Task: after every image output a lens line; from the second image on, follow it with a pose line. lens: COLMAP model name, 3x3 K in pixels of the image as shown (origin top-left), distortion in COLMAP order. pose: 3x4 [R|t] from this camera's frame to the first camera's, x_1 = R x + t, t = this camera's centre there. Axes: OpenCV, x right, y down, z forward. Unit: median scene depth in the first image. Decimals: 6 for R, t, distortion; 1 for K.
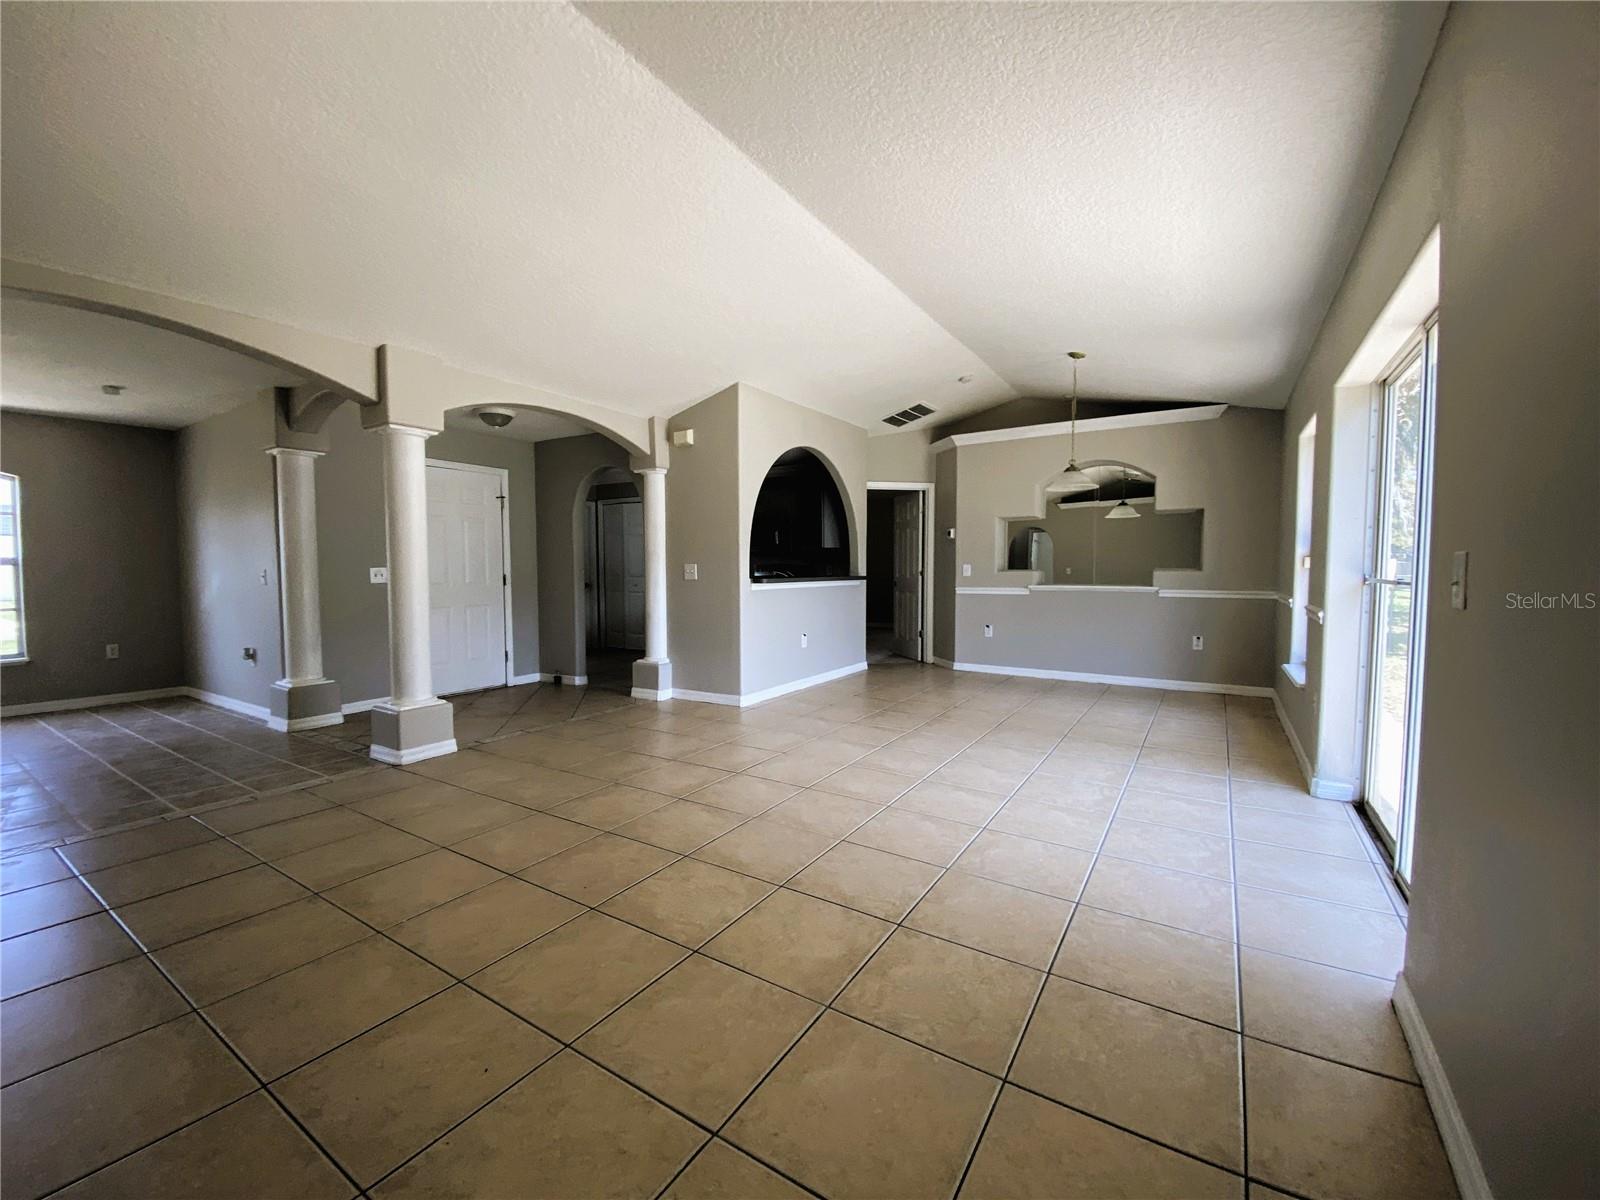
lens RADIAL K [[650.7, 0, 800.0], [0, 650.7, 600.0], [0, 0, 1]] dist [0.044203, -0.030927]
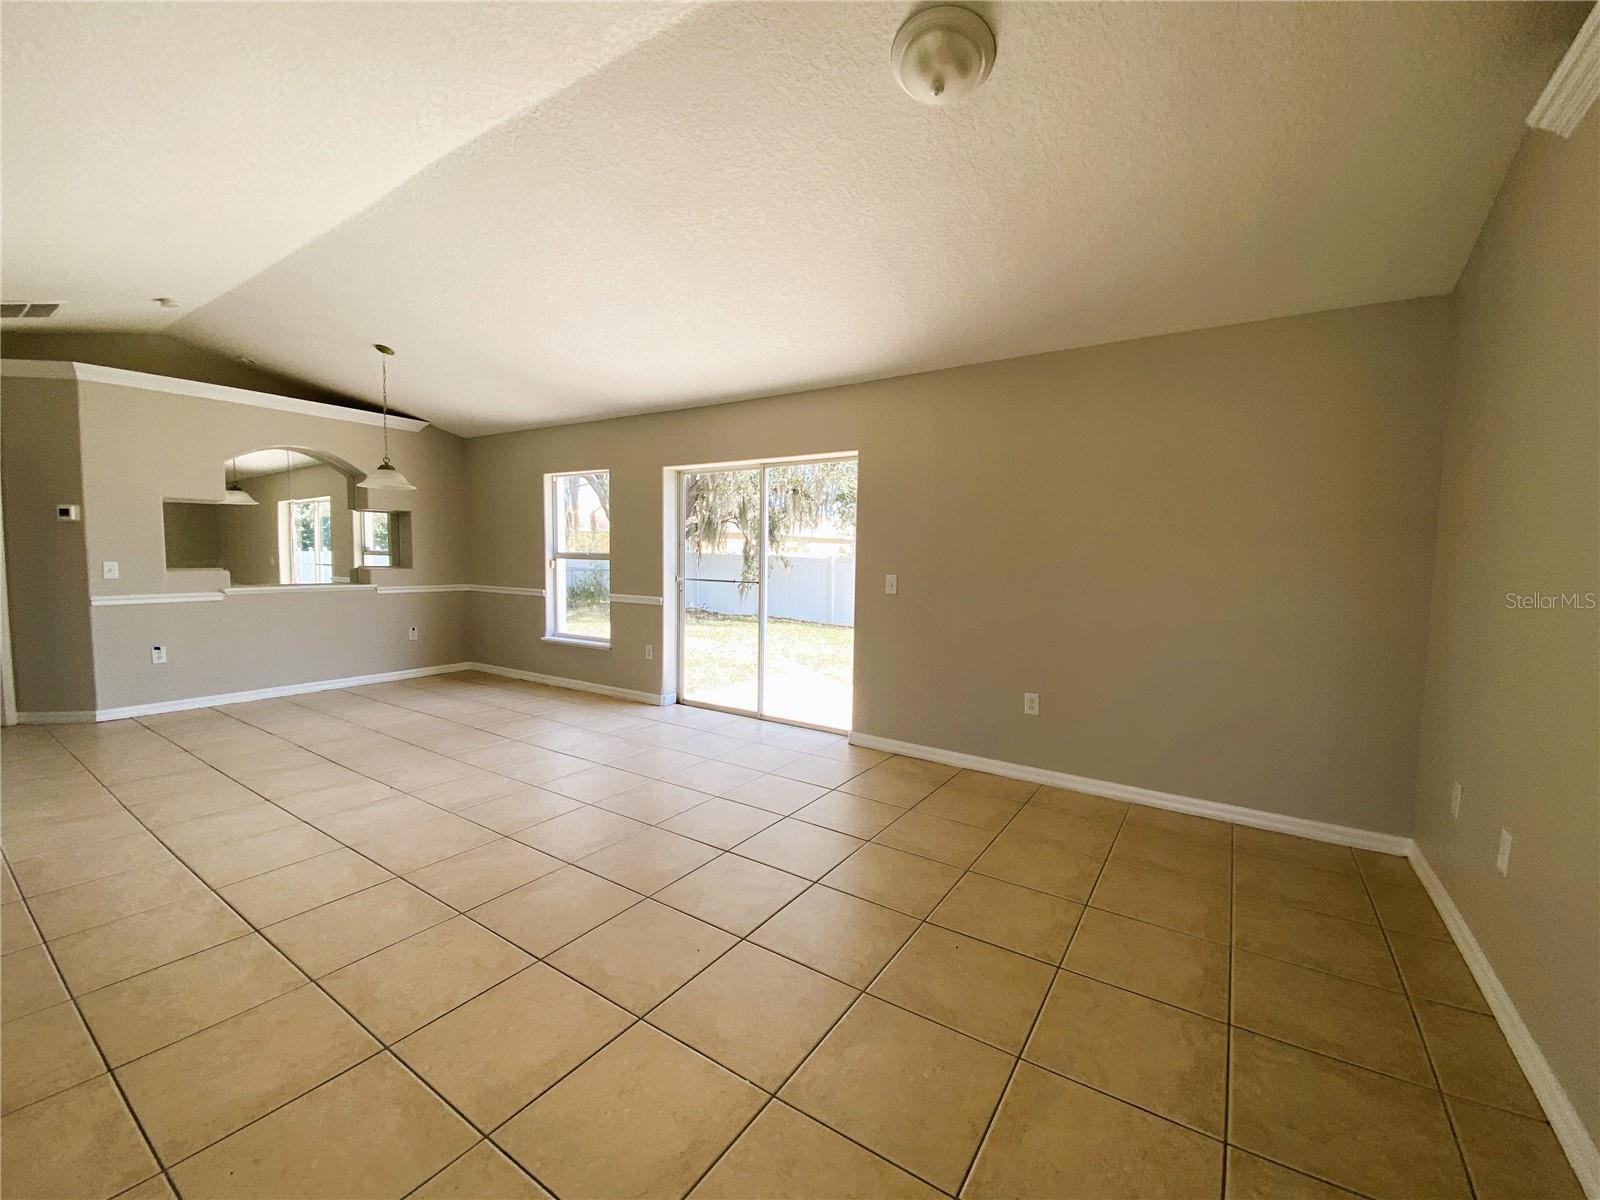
lens RADIAL K [[657.4, 0, 797.9], [0, 657.4, 591.8], [0, 0, 1]] dist [0.068222, -0.046989]
pose [[0.015556, -0.055889, 0.998316, -0.484585], [0.032321, 0.997943, 0.055364, -0.044092], [-0.999356, 0.031405, 0.017330, 0.322680]]
